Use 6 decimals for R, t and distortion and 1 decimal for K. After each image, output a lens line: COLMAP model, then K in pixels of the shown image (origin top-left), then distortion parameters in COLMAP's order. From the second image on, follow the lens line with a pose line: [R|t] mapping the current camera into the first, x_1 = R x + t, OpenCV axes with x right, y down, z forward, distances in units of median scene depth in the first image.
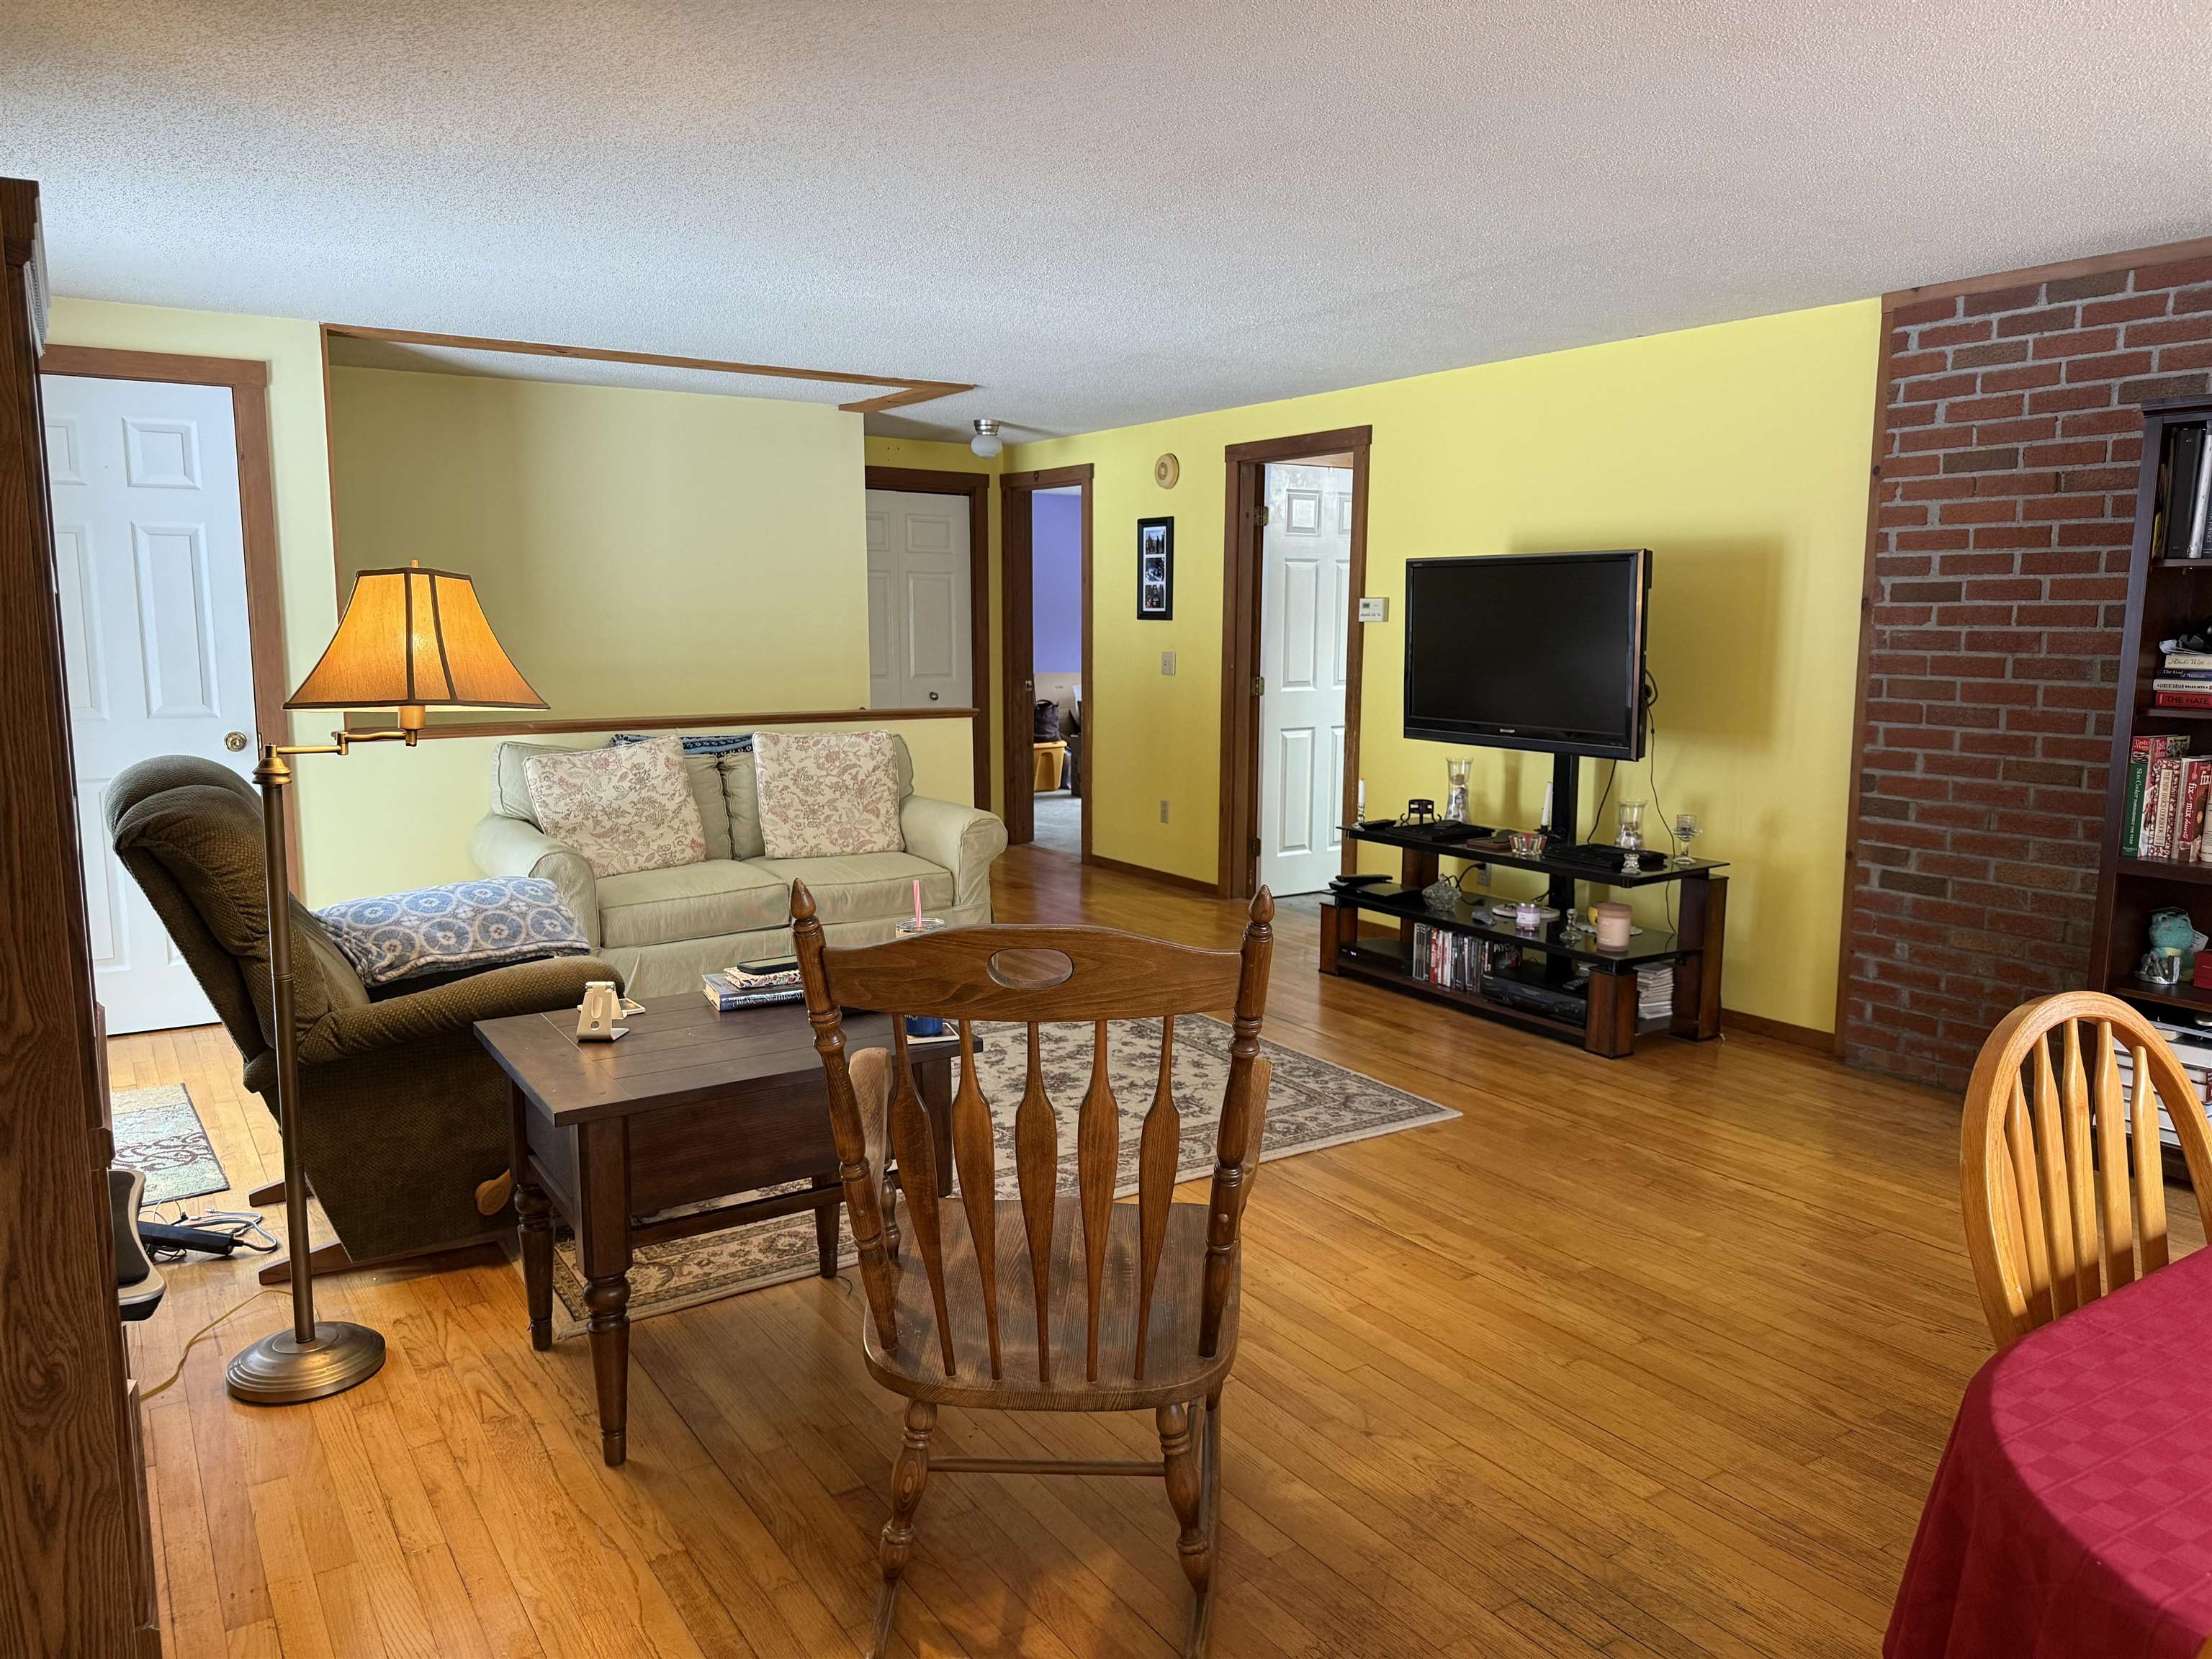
lens RADIAL K [[1561.8, 0, 1111.1], [0, 1561.8, 841.5], [0, 0, 1]] dist [0.008057, 0.003875]
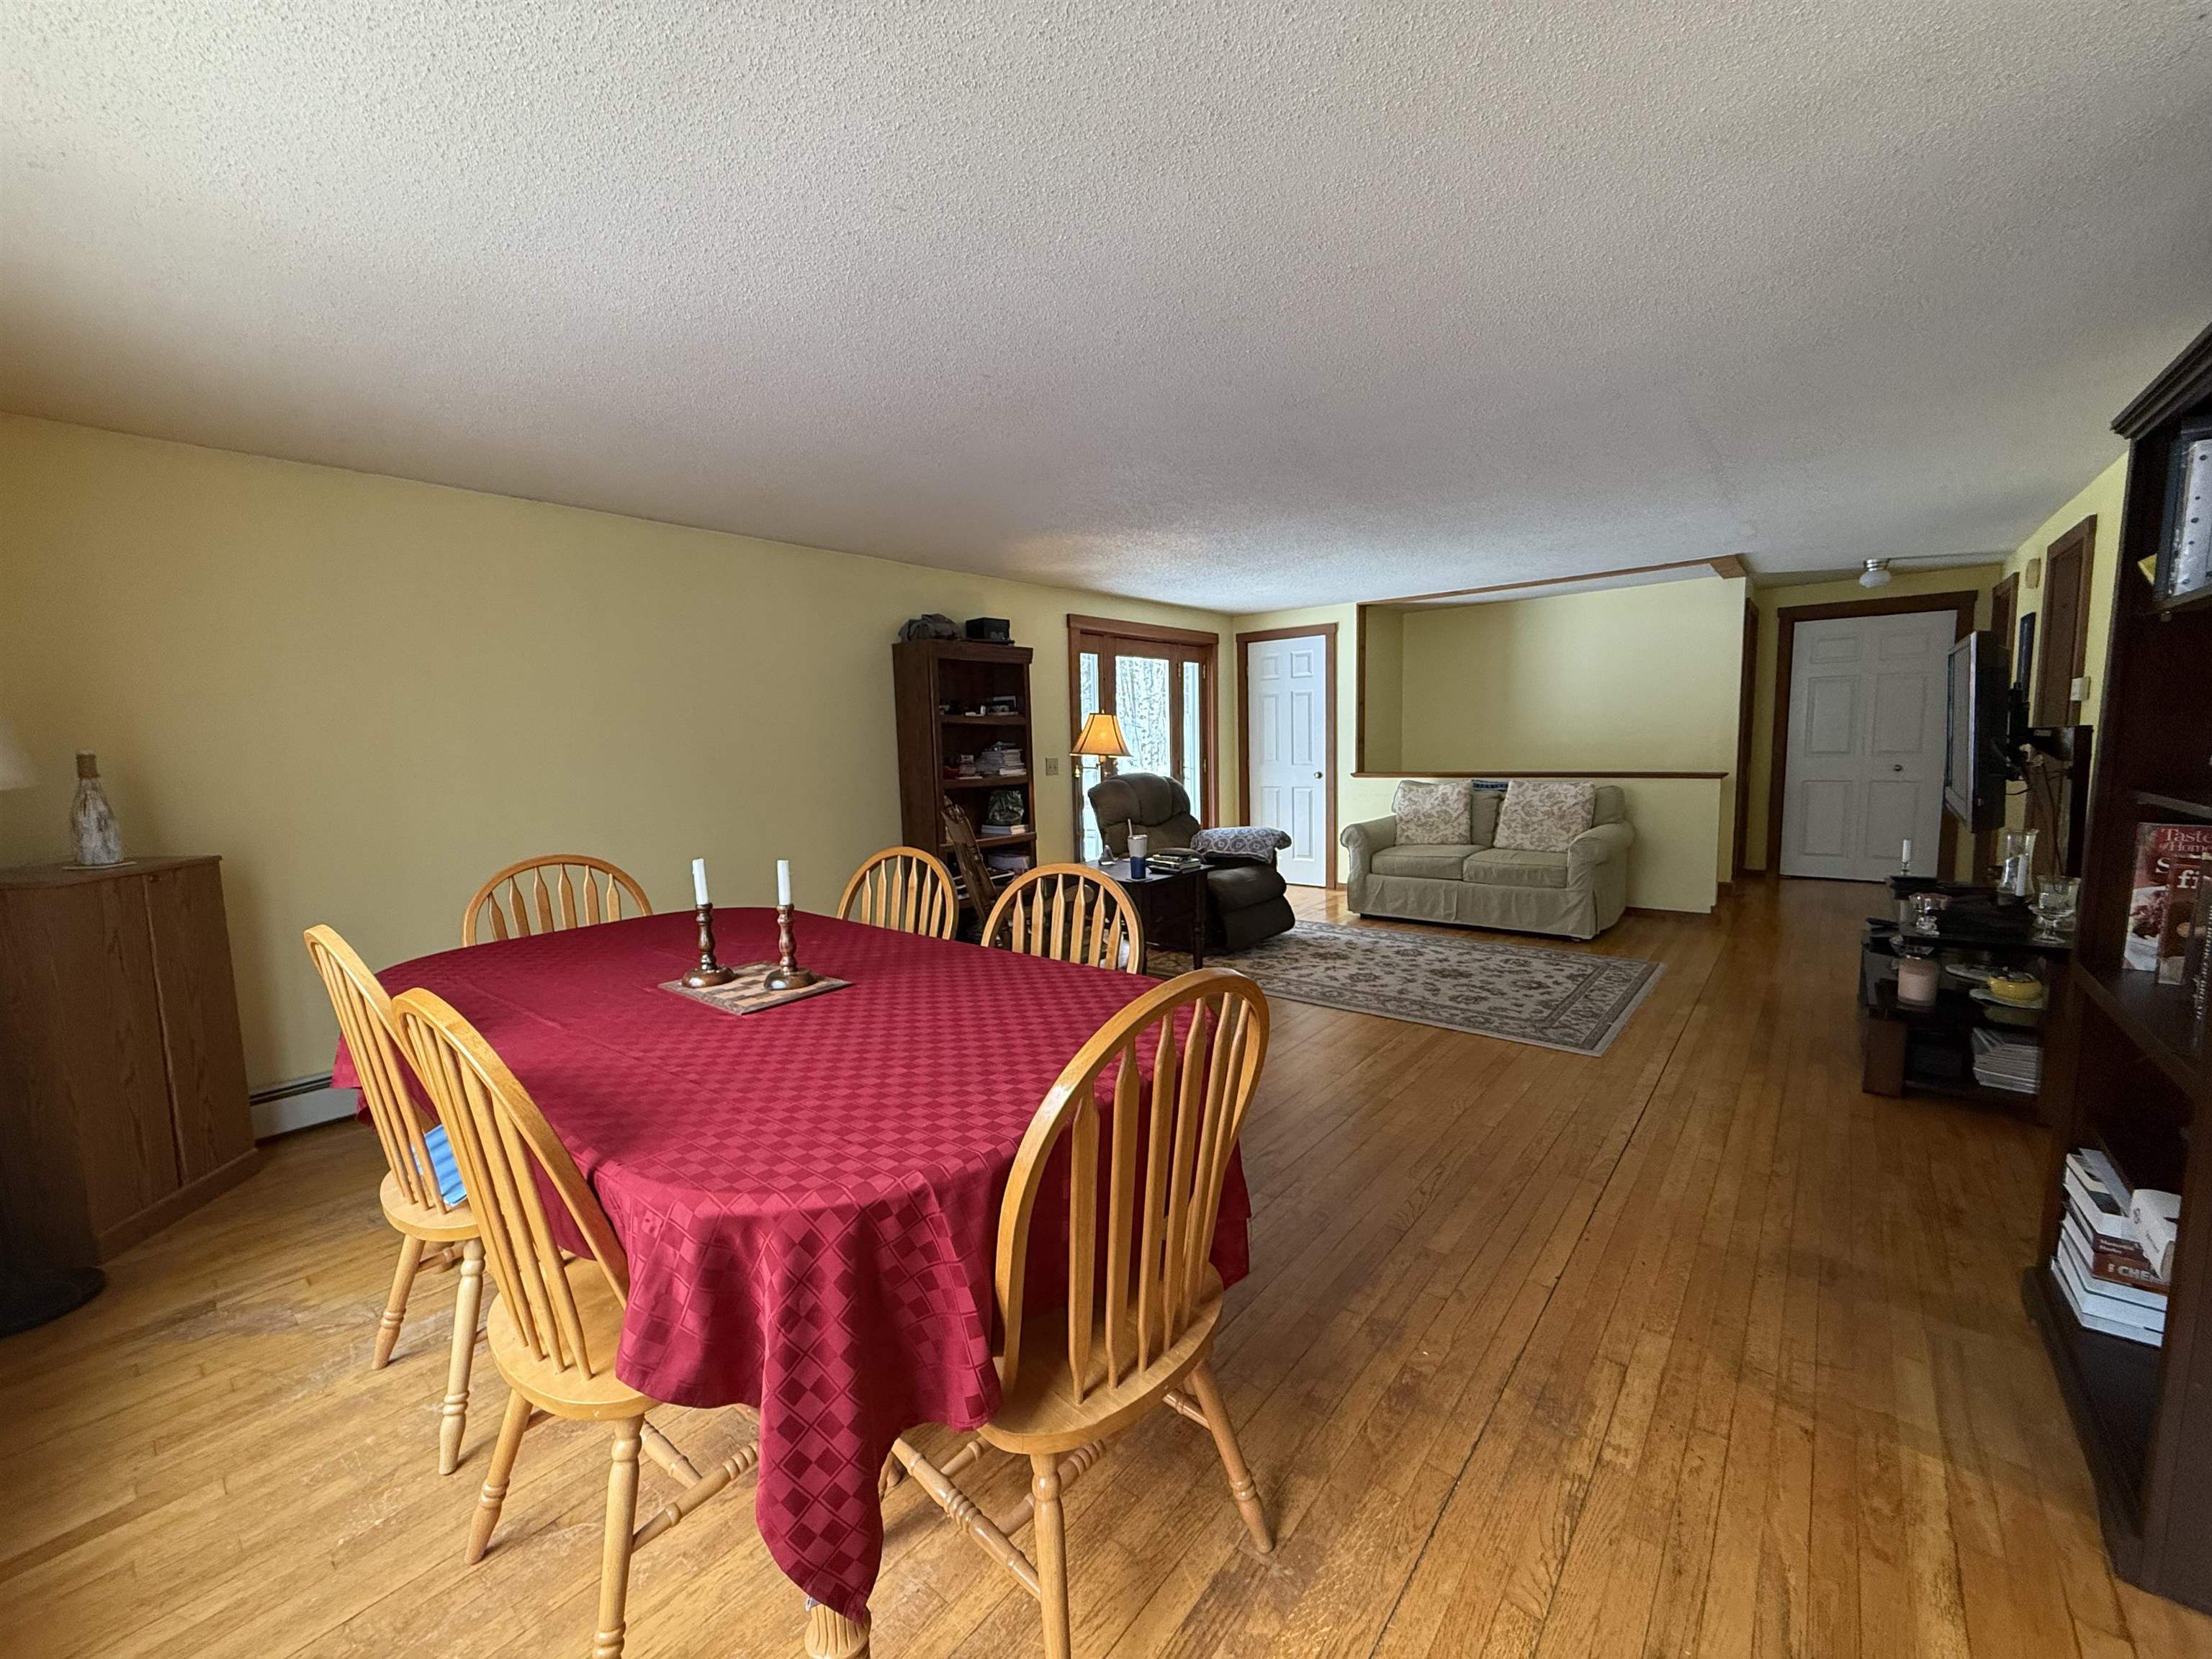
lens RADIAL K [[889.0, 0, 1109.6], [0, 889.0, 820.5], [0, 0, 1]] dist [-0.001564, -0.000083]
pose [[0.292345, 0.080049, -0.952957, 0.685587], [-0.104439, 0.993203, 0.051391, -0.028711], [0.950593, 0.084502, 0.298718, 0.250268]]
